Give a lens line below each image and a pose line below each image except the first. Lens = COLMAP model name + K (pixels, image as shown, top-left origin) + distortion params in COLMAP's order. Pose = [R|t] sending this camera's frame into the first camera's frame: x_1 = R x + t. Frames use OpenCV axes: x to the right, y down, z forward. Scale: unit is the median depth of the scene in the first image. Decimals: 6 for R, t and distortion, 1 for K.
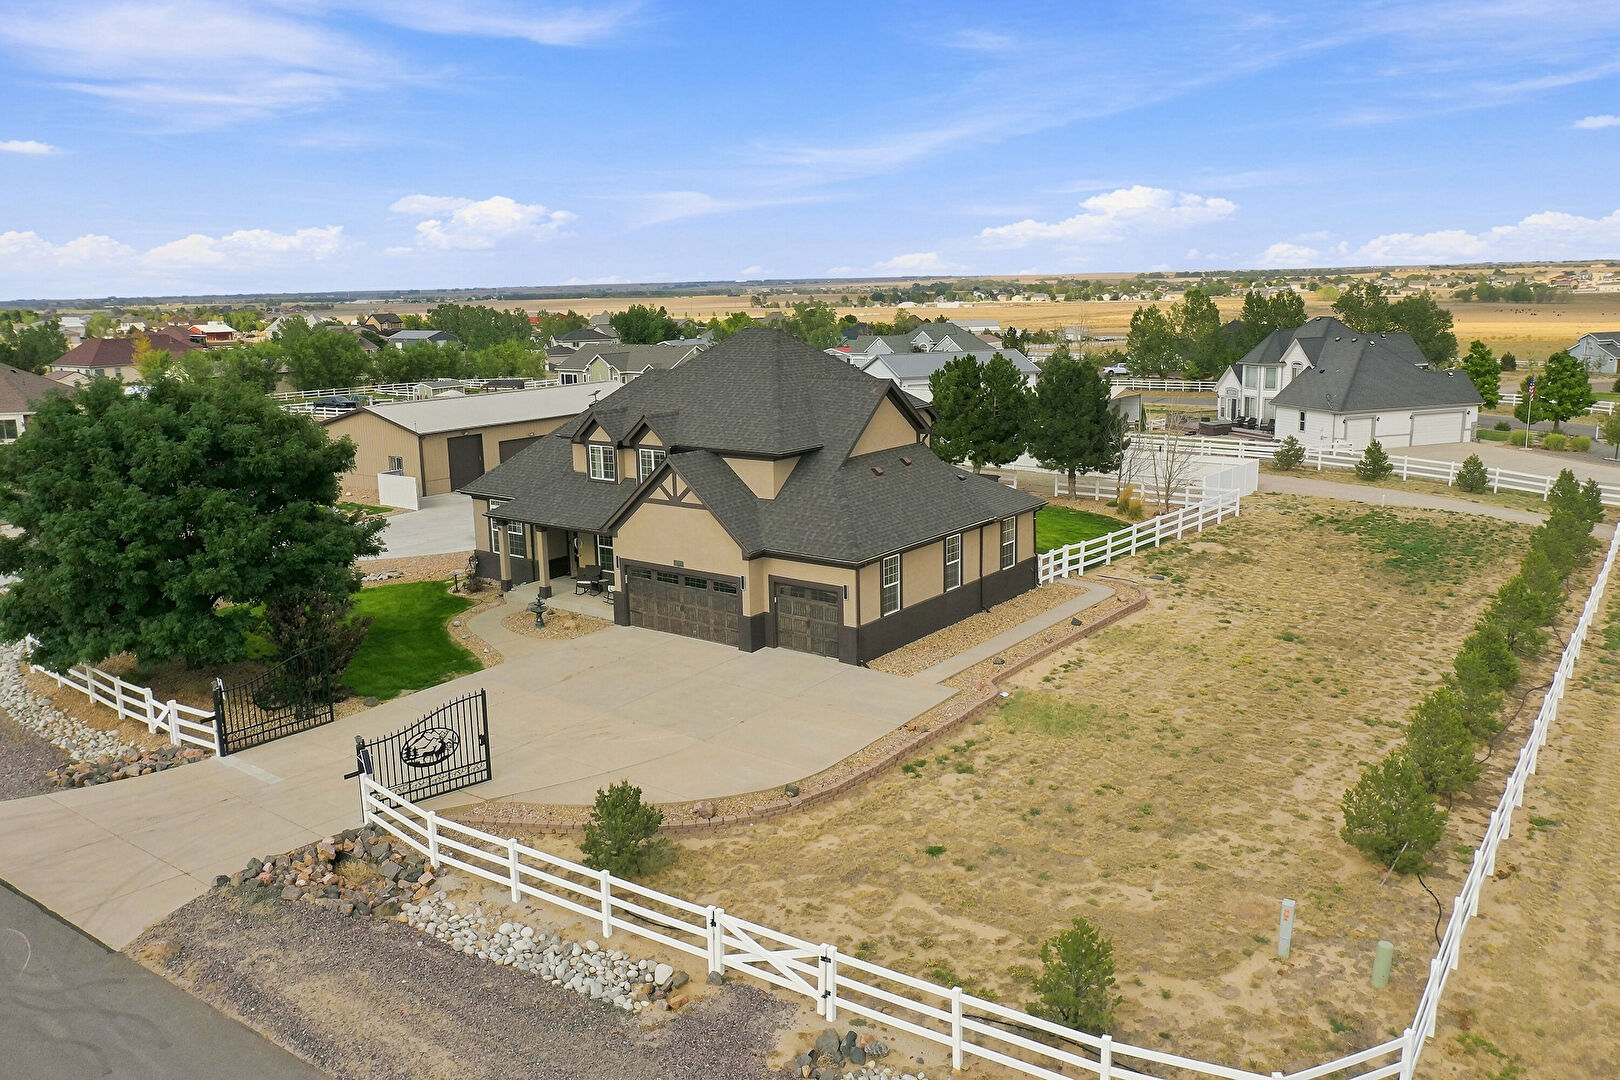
lens RADIAL K [[1258.4, 0, 810.0], [0, 1258.4, 540.0], [0, 0, 1]] dist [-0.029334, -0.001951]
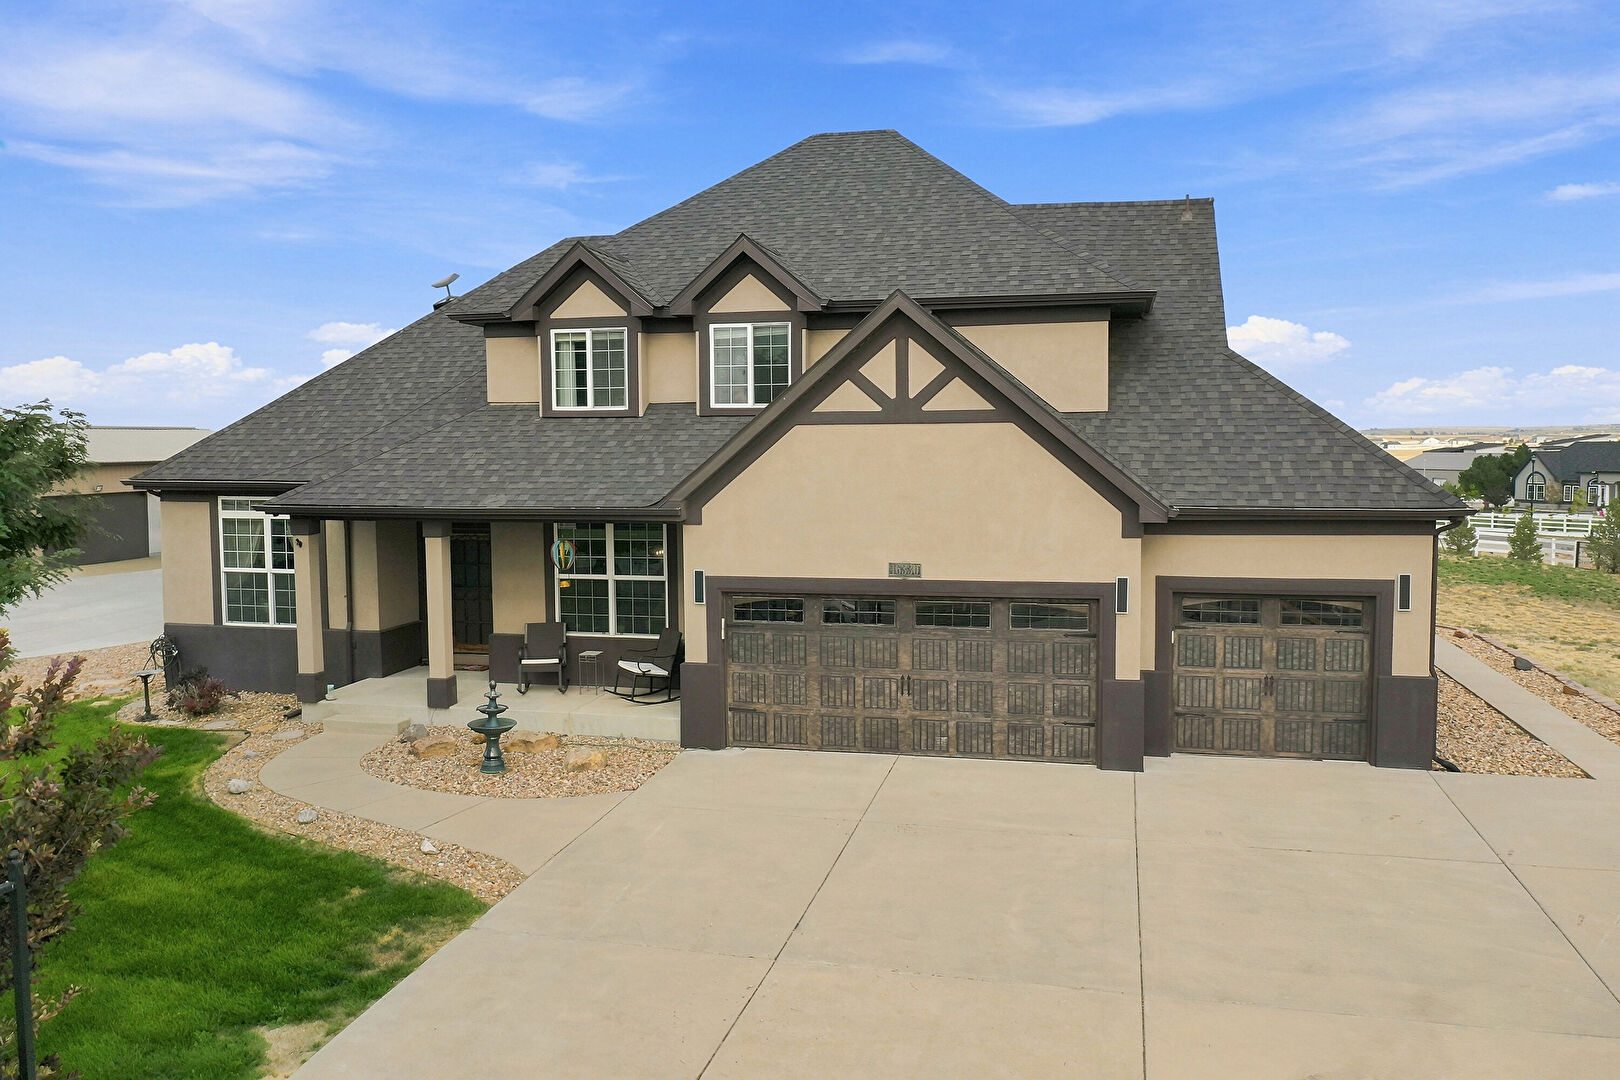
lens RADIAL K [[1258.4, 0, 810.0], [0, 1258.4, 540.0], [0, 0, 1]] dist [-0.029334, -0.001951]
pose [[0.912466, -0.019589, 0.408683, -0.304189], [0.071857, 0.991001, -0.112934, 0.053972], [-0.402793, 0.132415, 0.905662, 0.668714]]
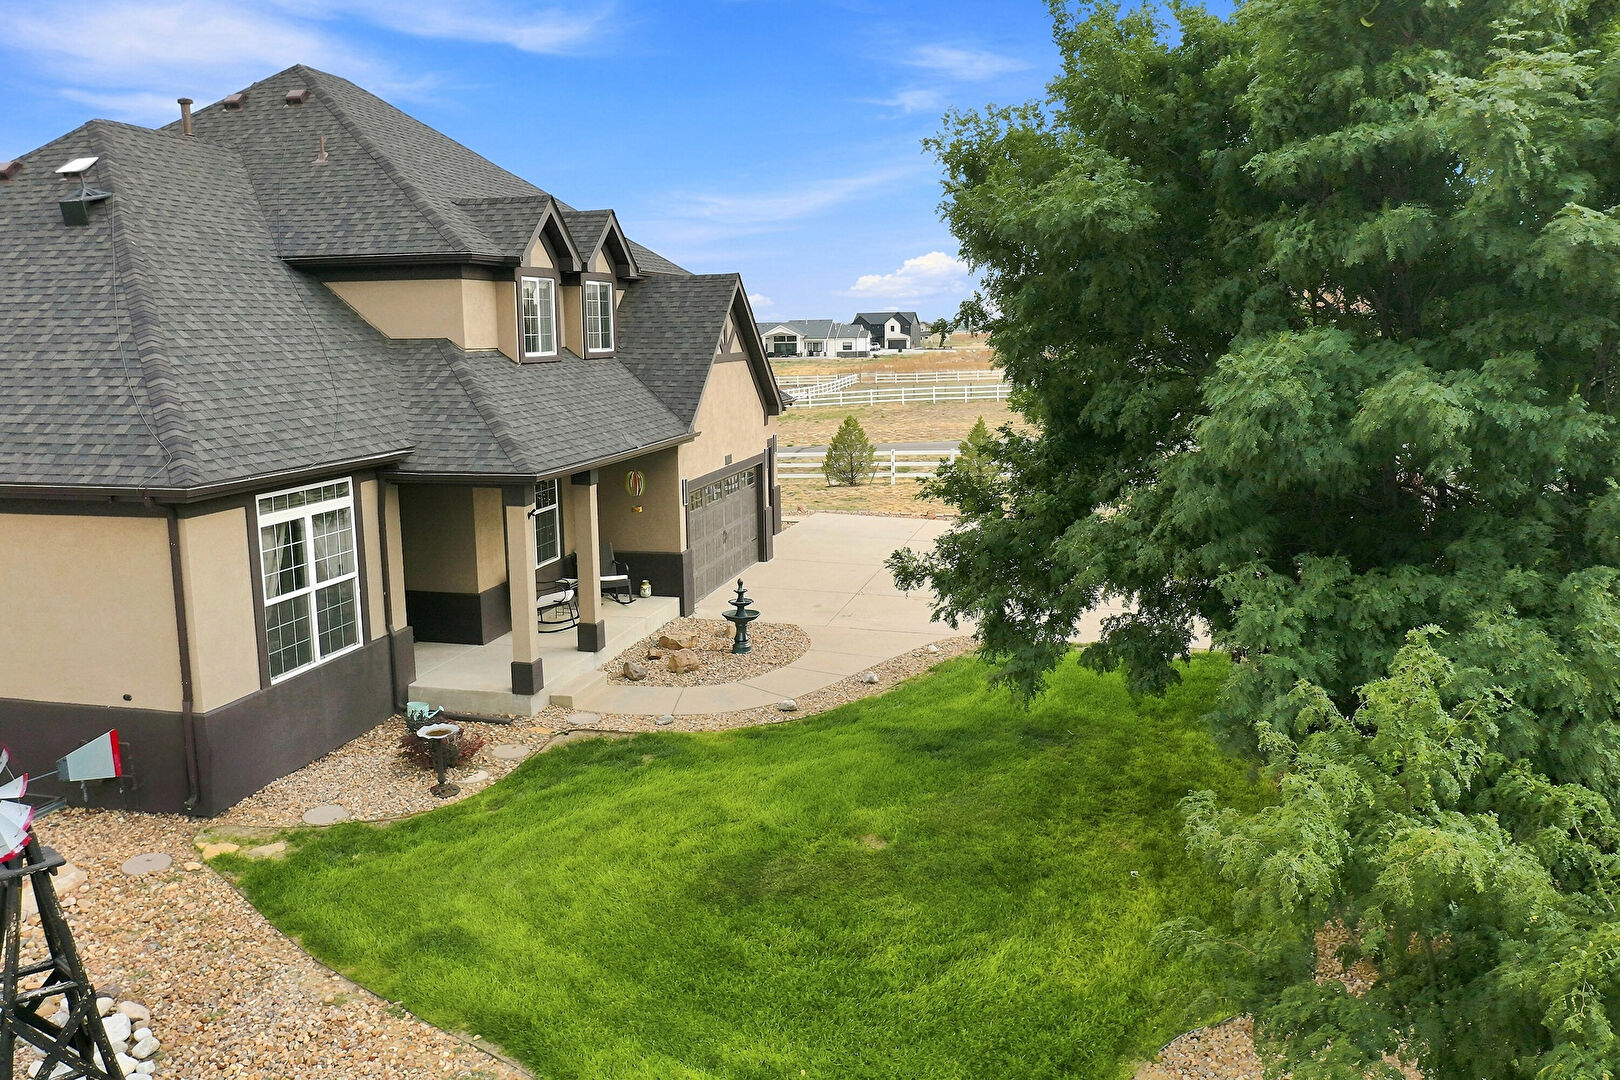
lens RADIAL K [[1258.4, 0, 810.0], [0, 1258.4, 540.0], [0, 0, 1]] dist [-0.029334, -0.001951]
pose [[-0.417052, -0.122273, 0.900620, -0.694562], [0.209667, 0.951240, 0.226236, -0.075373], [-0.884368, 0.283182, -0.371080, 1.234339]]
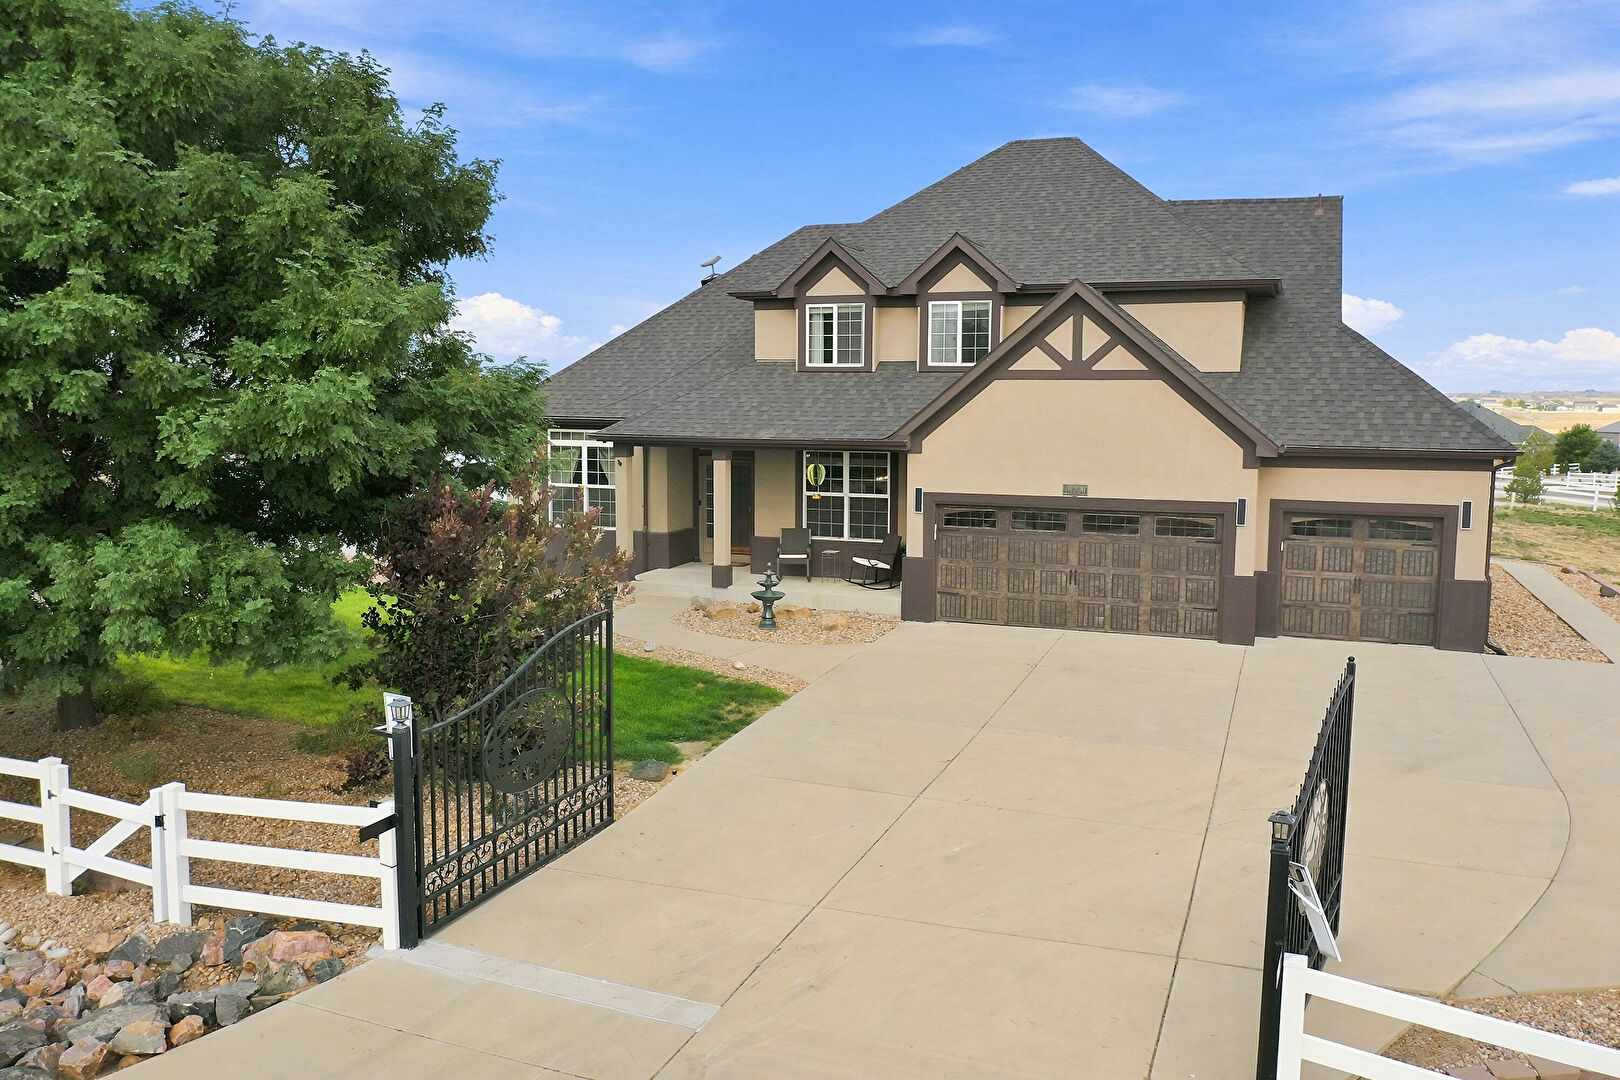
lens RADIAL K [[1257.1, 0, 806.4], [0, 1257.1, 546.2], [0, 0, 1]] dist [-0.029330, -0.004752]
pose [[0.959791, -0.010369, 0.280525, -0.373879], [0.033609, 0.996374, -0.078162, 0.082650], [-0.278697, 0.084447, 0.956659, 0.541902]]
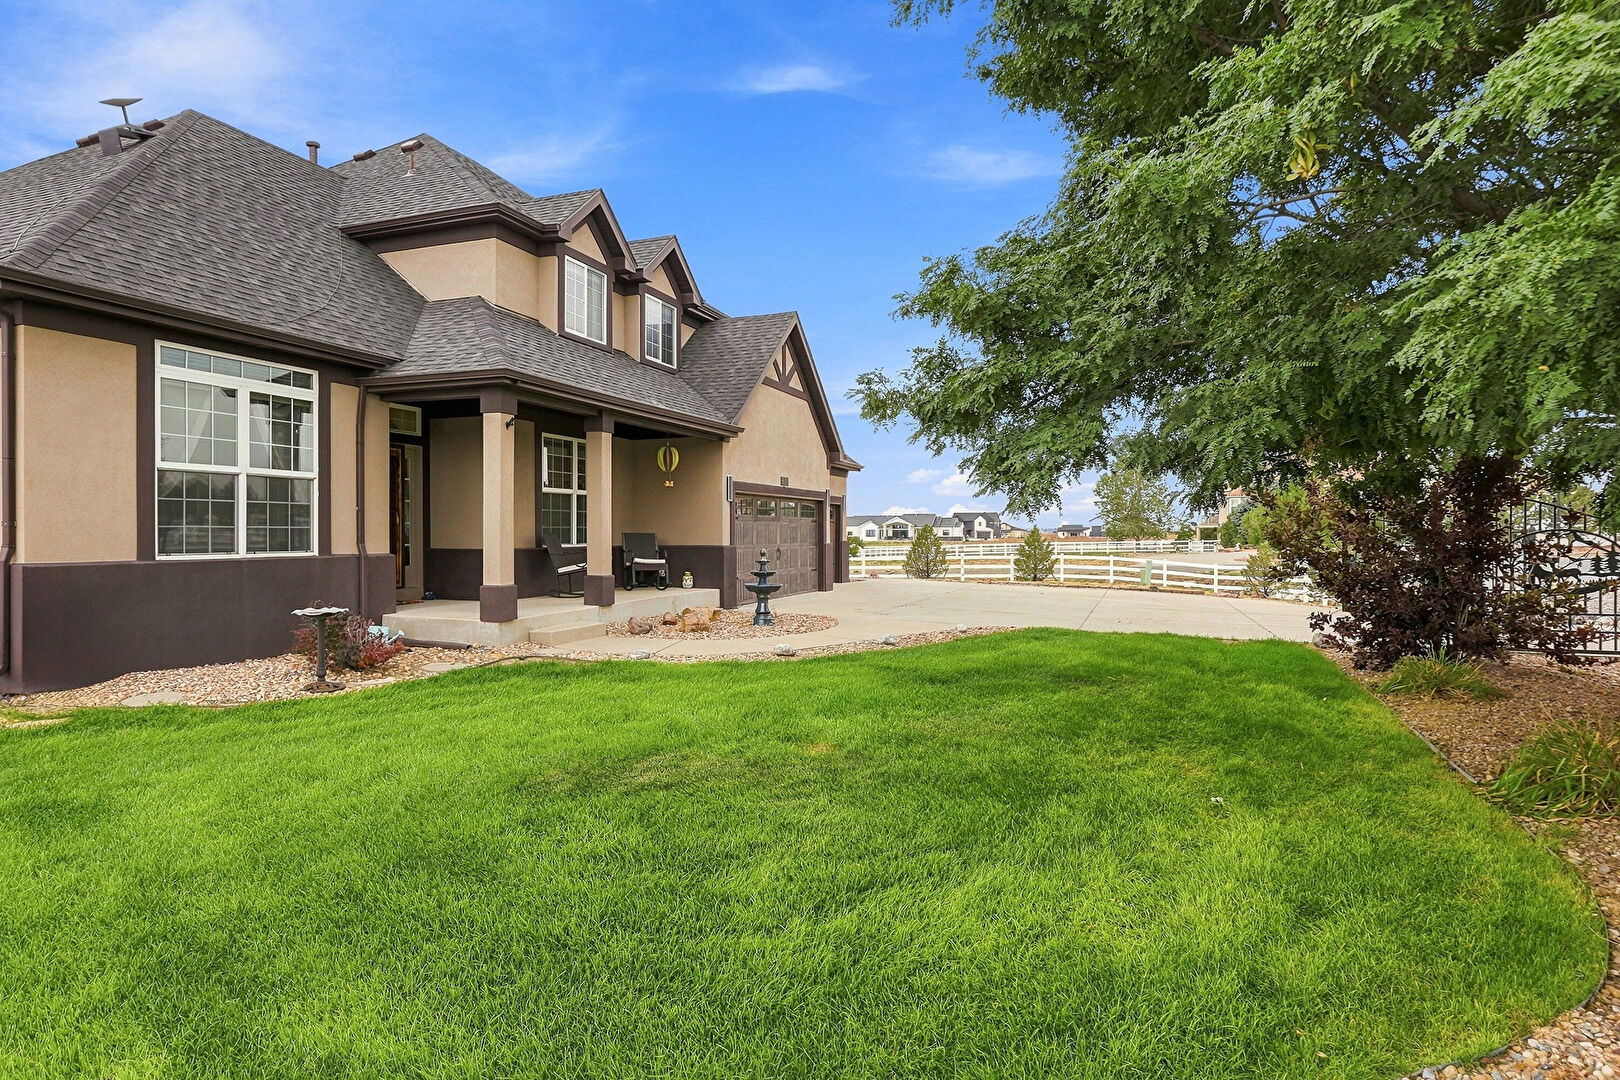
lens RADIAL K [[897.7, 0, 810.4], [0, 897.7, 537.5], [0, 0, 1]] dist [-0.002886, 0.000412]
pose [[-0.301260, 0.017425, 0.953383, -0.574270], [0.204704, 0.977704, 0.046815, 0.029691], [-0.931310, 0.209265, -0.298110, 1.163985]]
